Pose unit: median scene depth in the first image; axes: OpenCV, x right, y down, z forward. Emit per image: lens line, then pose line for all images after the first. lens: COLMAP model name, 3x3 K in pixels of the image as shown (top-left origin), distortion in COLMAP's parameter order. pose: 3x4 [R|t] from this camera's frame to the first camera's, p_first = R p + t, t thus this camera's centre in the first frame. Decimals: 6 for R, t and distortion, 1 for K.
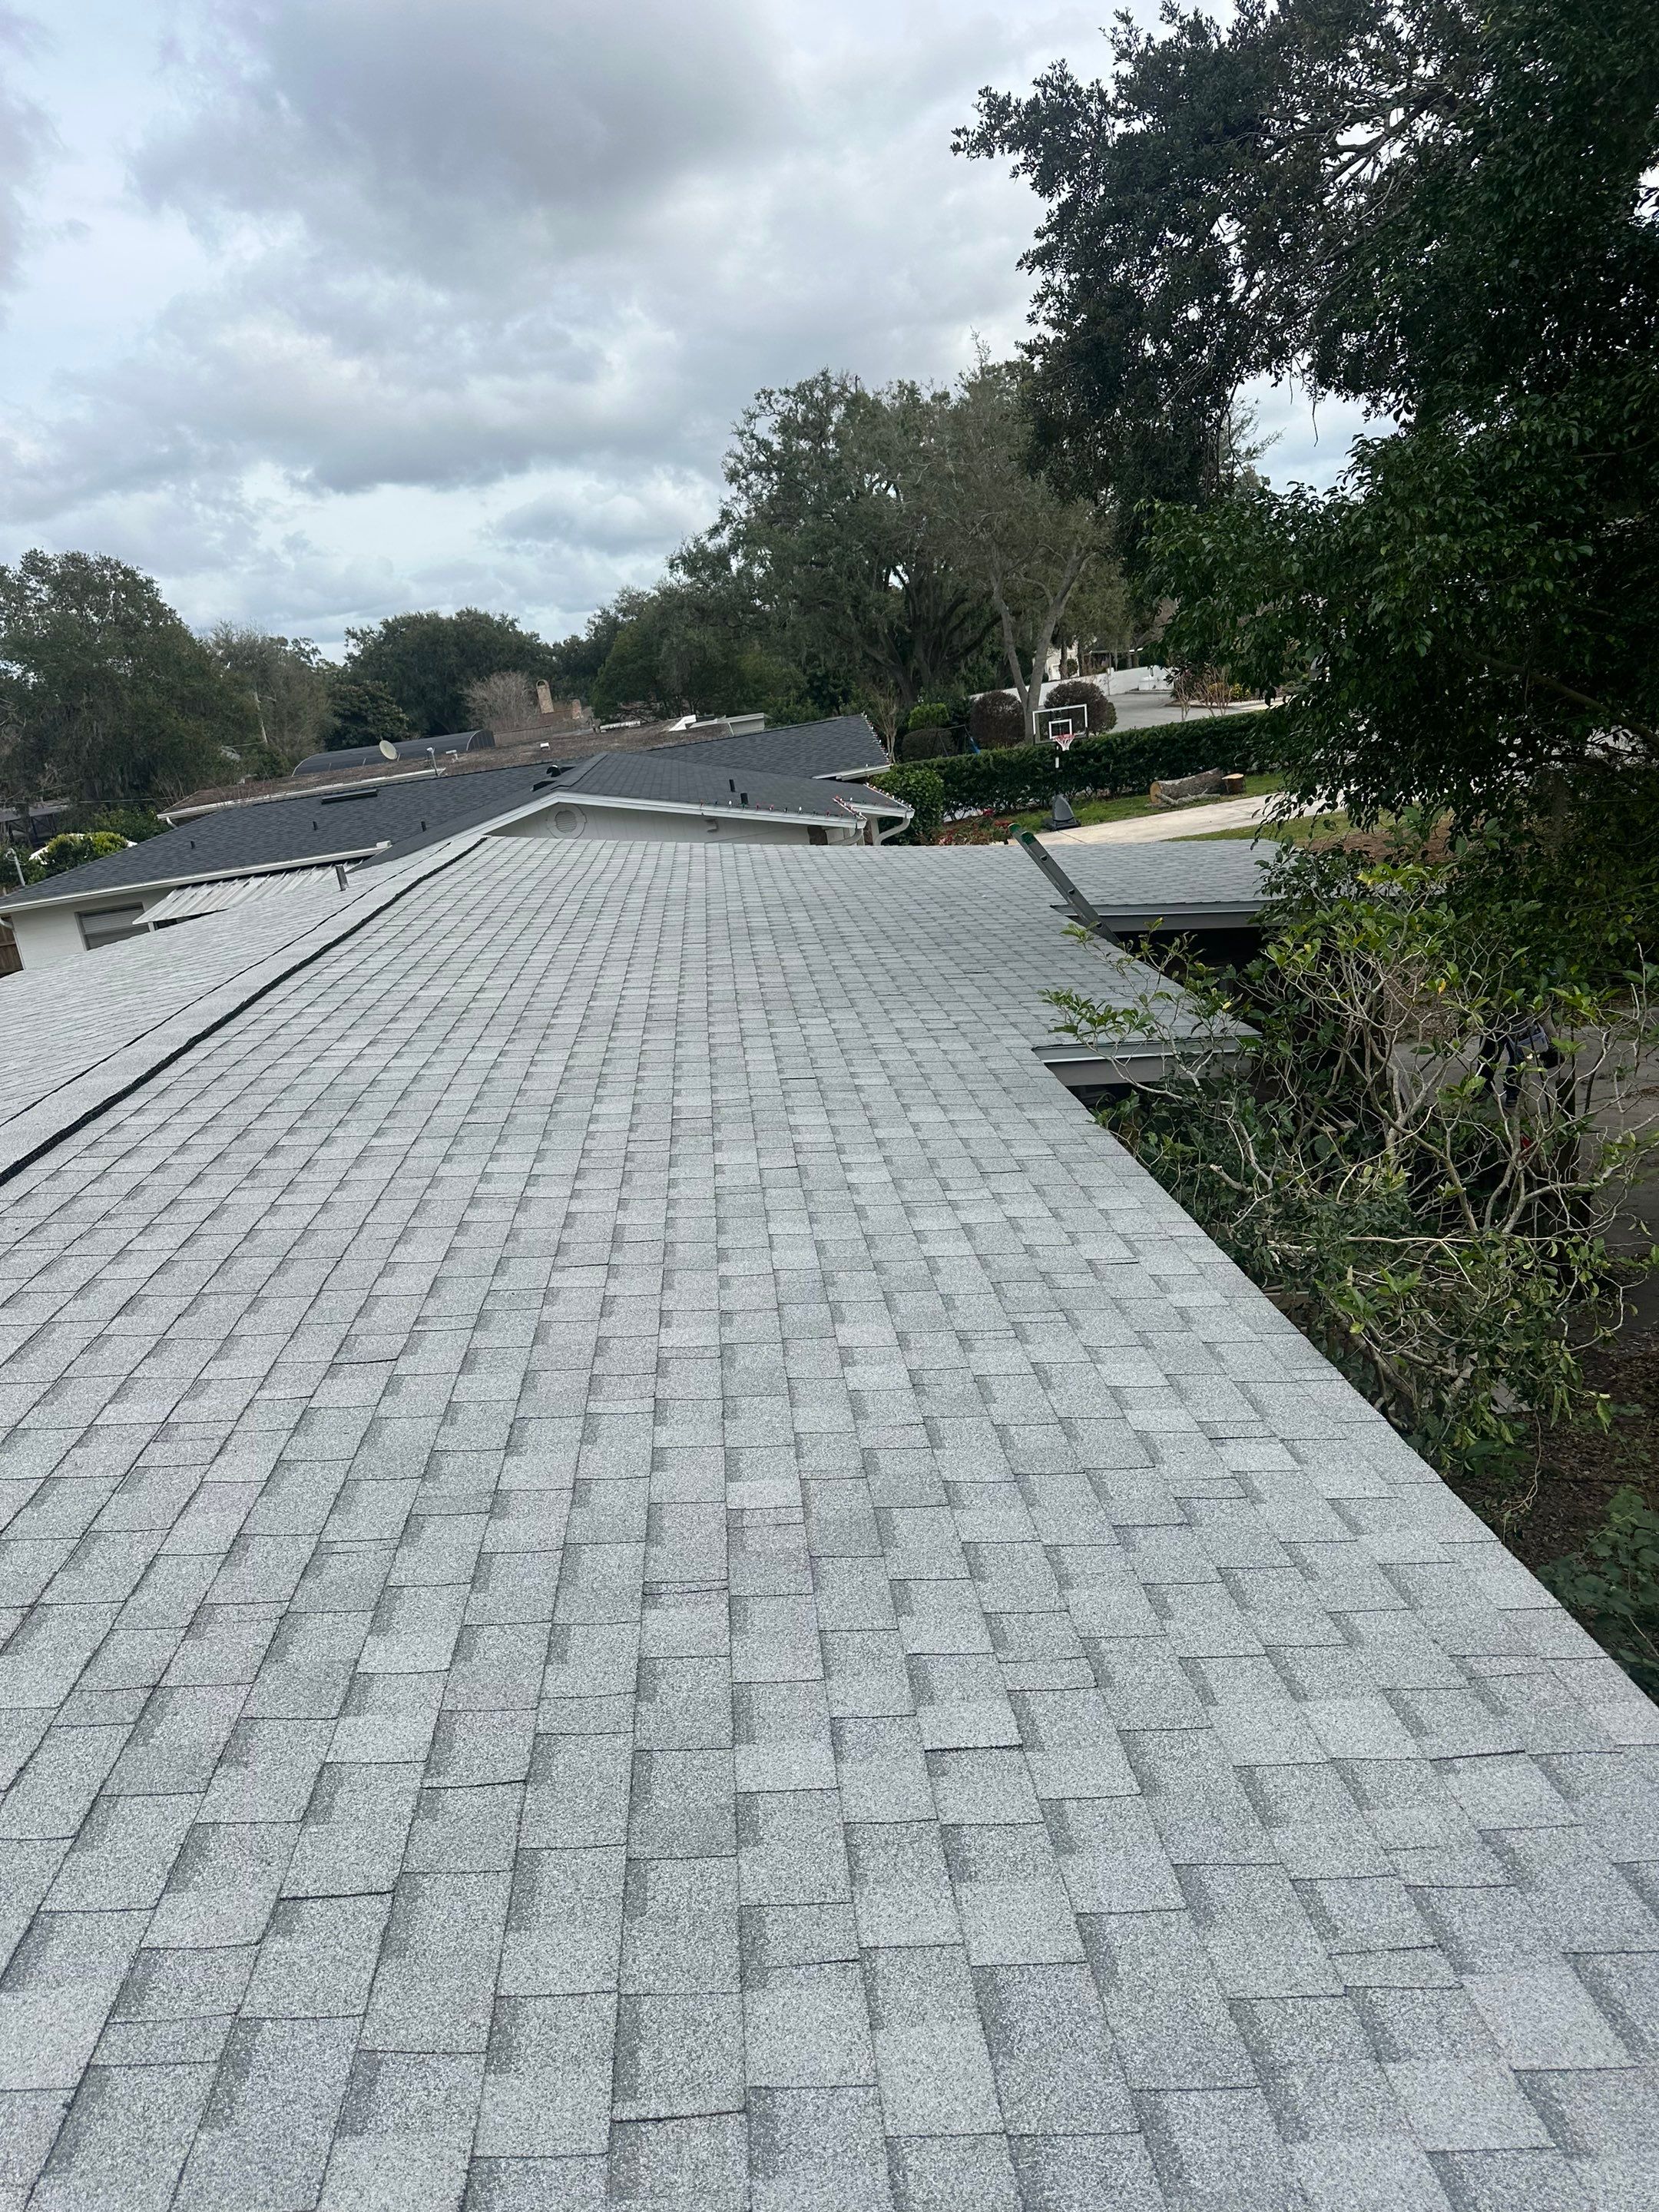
lens RADIAL K [[1595.2, 0, 794.2], [0, 1595.2, 1100.8], [0, 0, 1]] dist [0.130192, -0.217658]
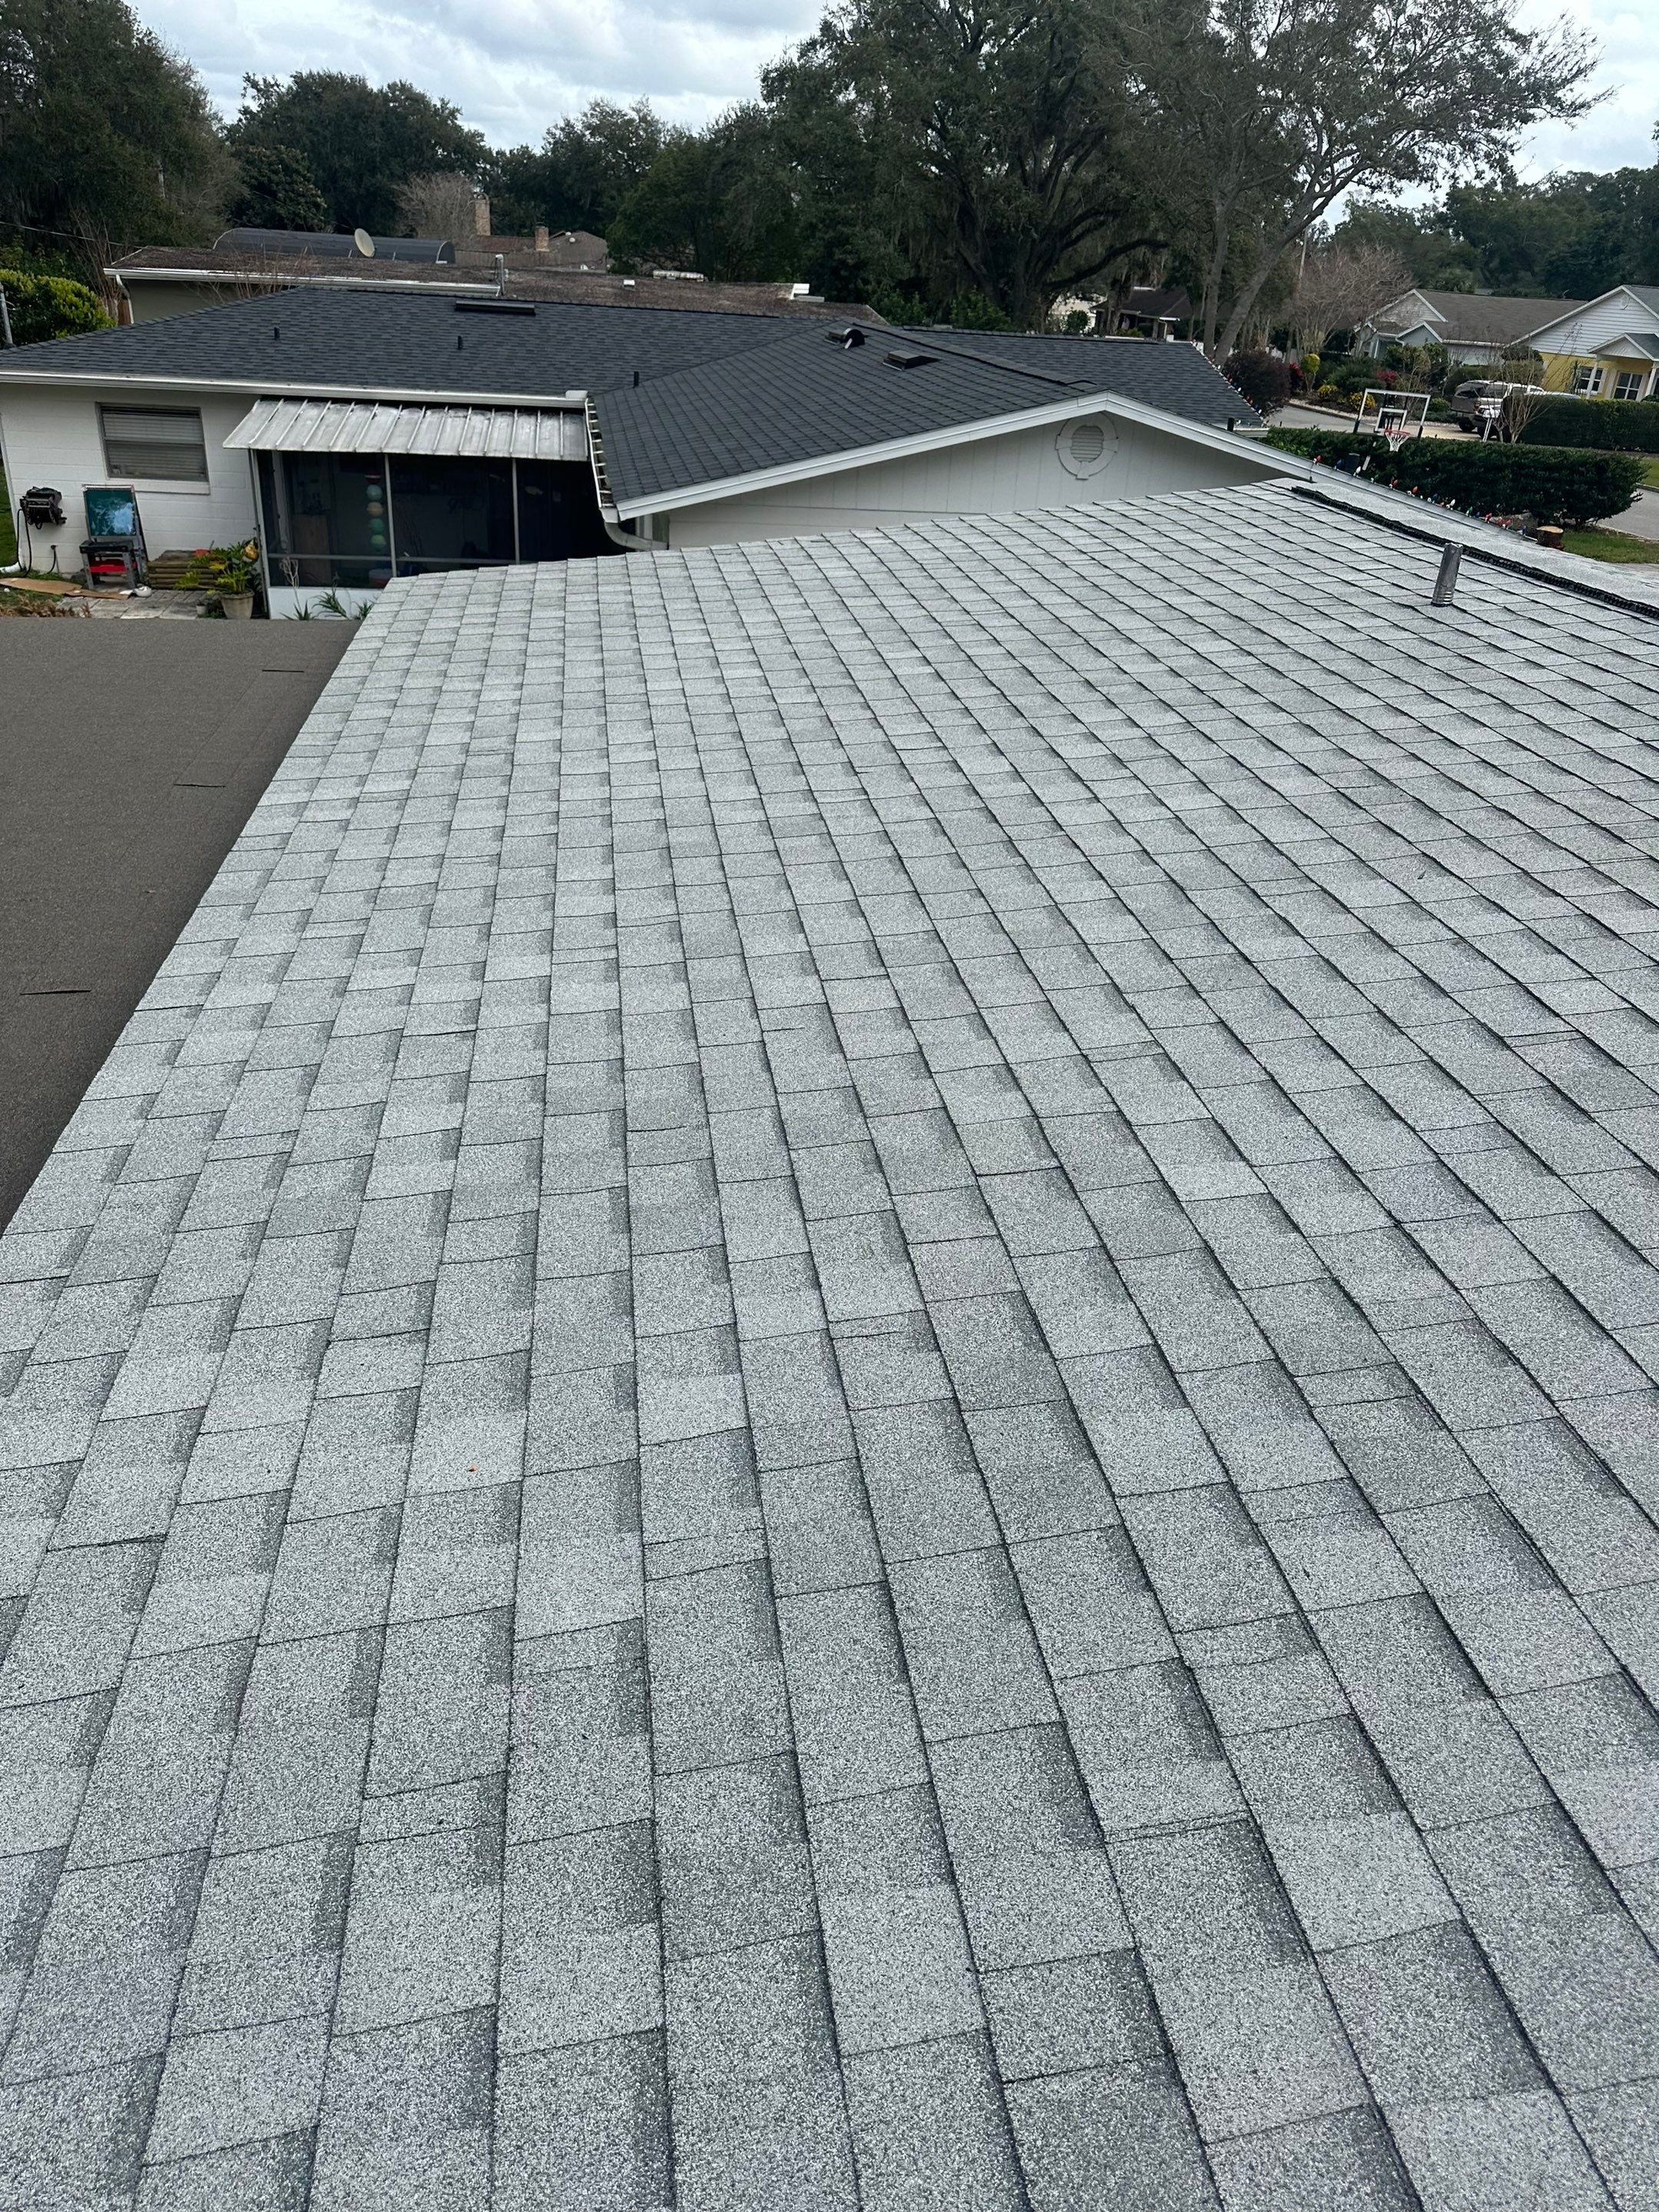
lens RADIAL K [[1586.2, 0, 839.3], [0, 1586.2, 1102.1], [0, 0, 1]] dist [0.001403, -0.004334]
pose [[0.974660, 0.141065, 0.173607, -0.098500], [-0.176083, 0.962473, 0.206497, -0.011864], [-0.137962, -0.231834, 0.962922, 0.114158]]
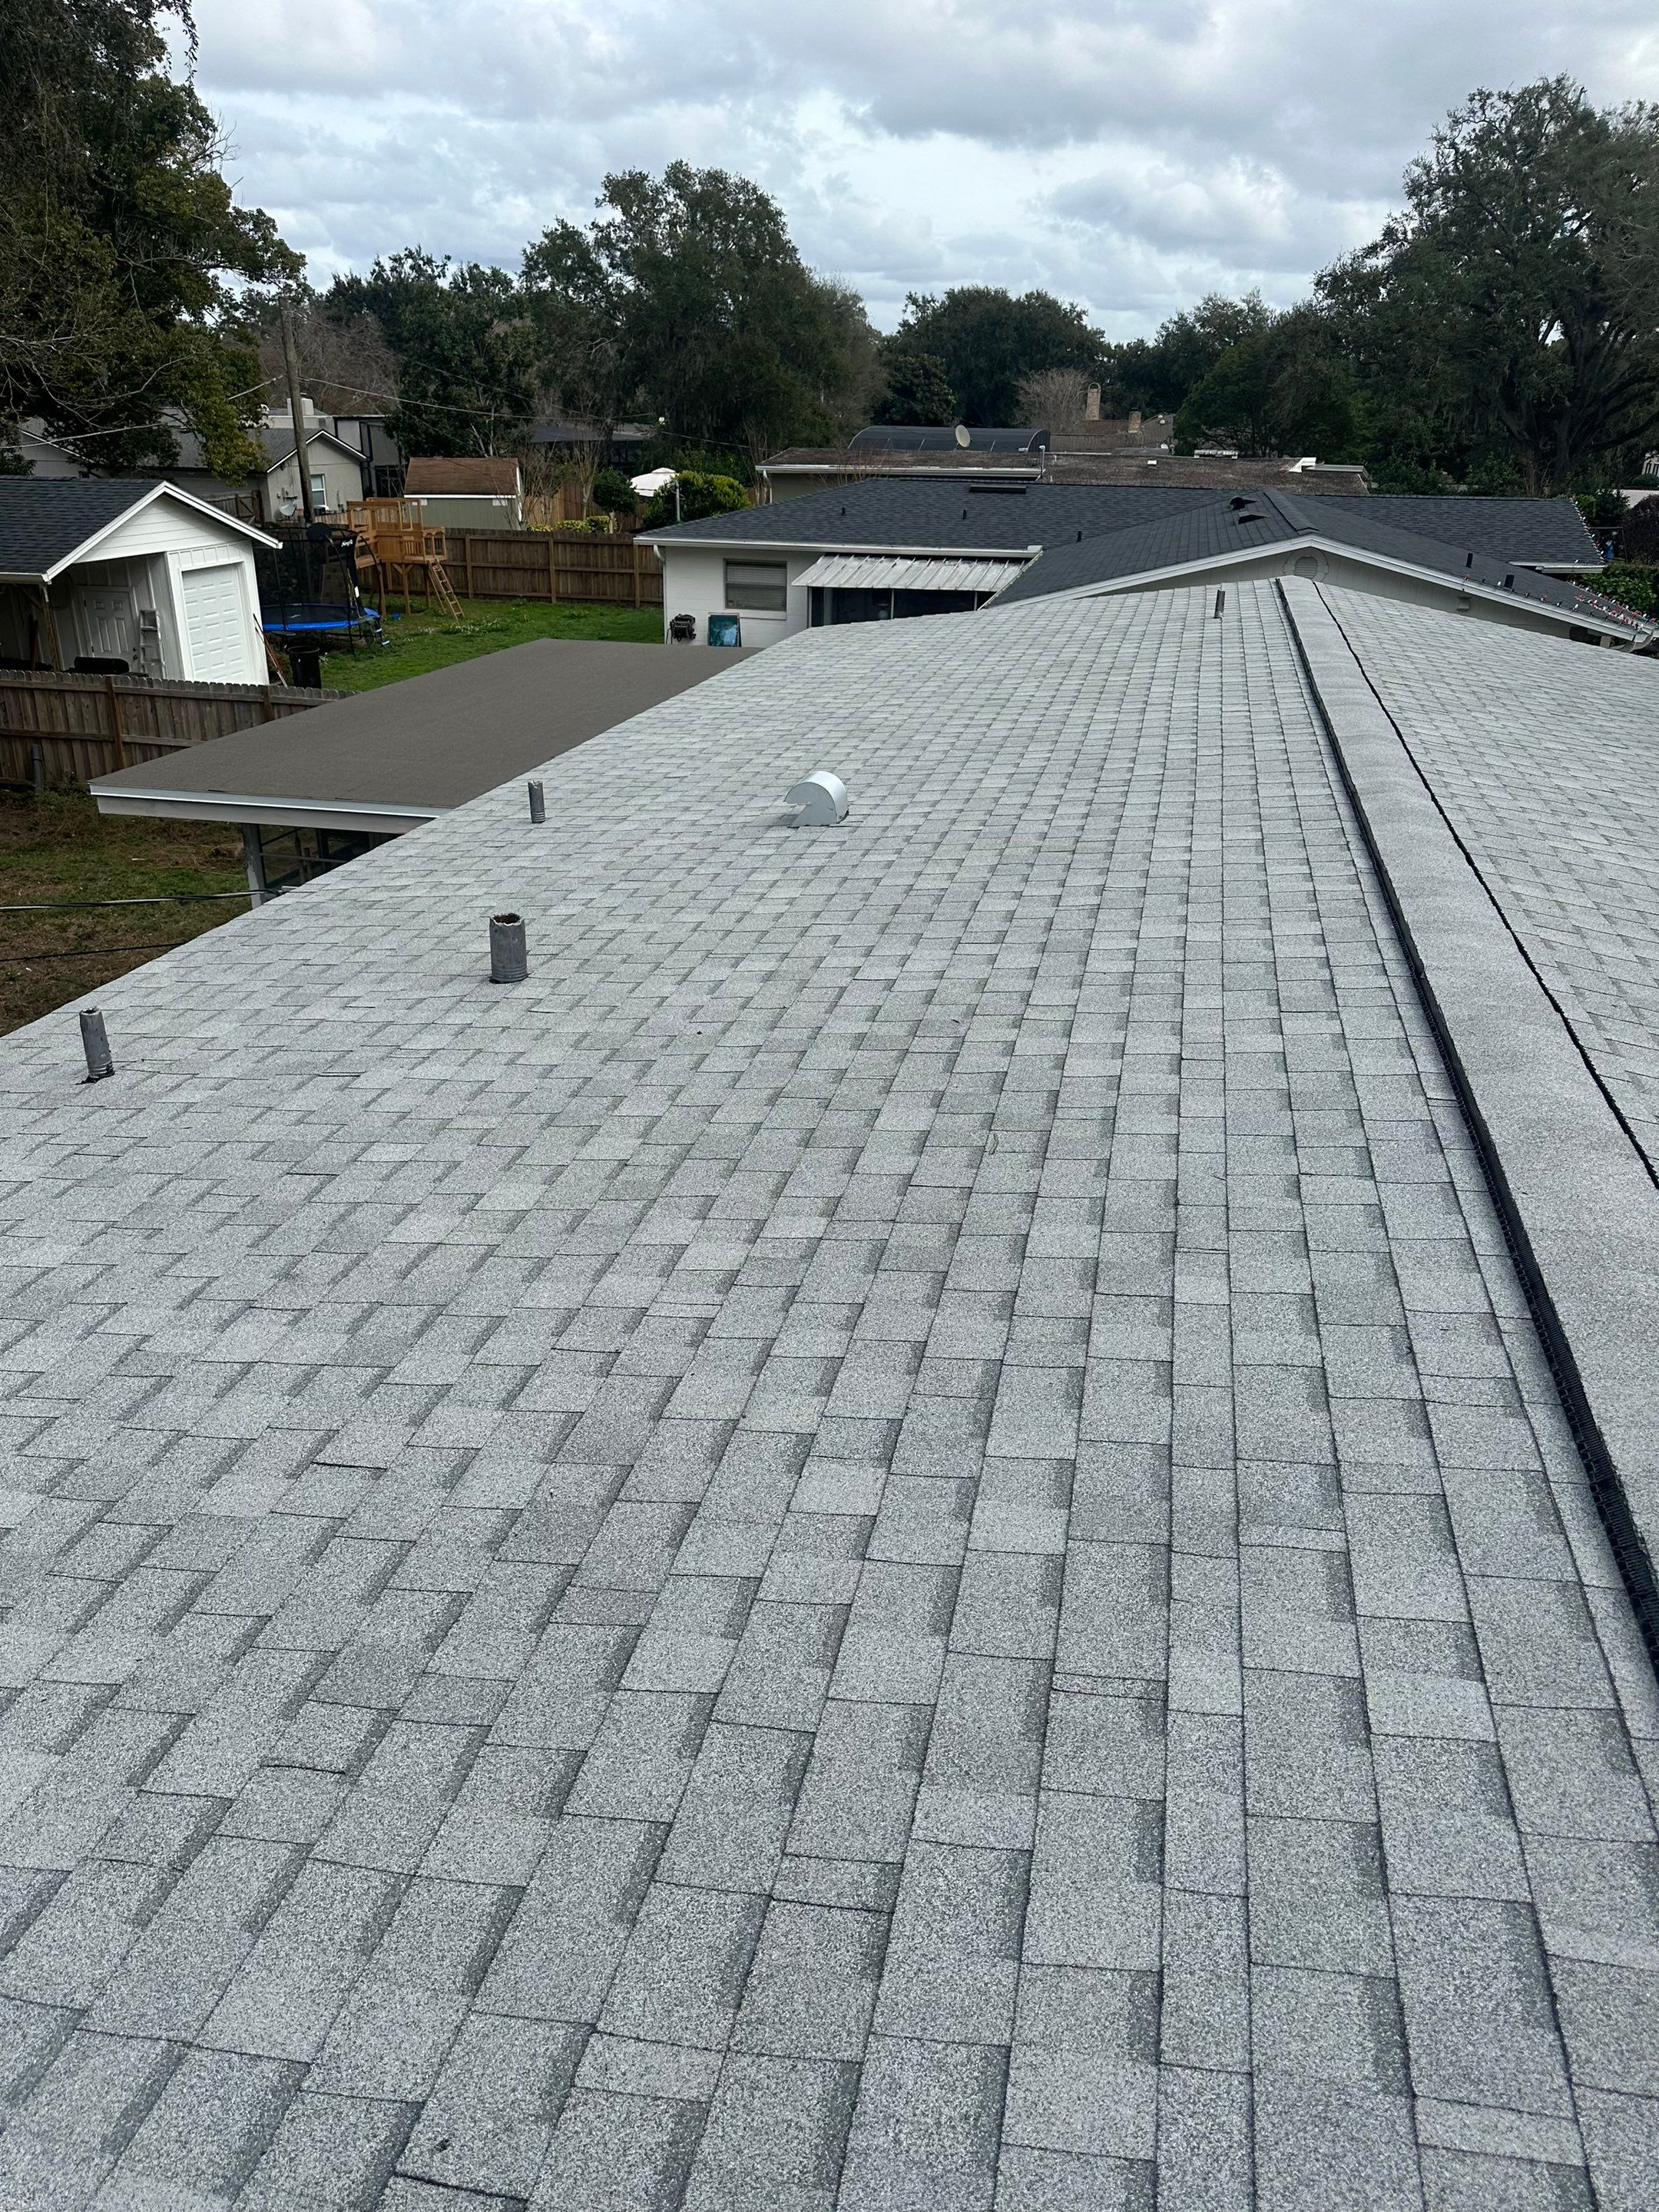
lens RADIAL K [[1592.6, 0, 829.5], [0, 1592.6, 1106.0], [0, 0, 1]] dist [0.044753, -0.027089]
pose [[0.948698, 0.261538, -0.177677, -0.051590], [-0.228209, 0.955341, 0.187734, 0.003975], [0.218842, -0.137556, 0.966016, -0.002127]]
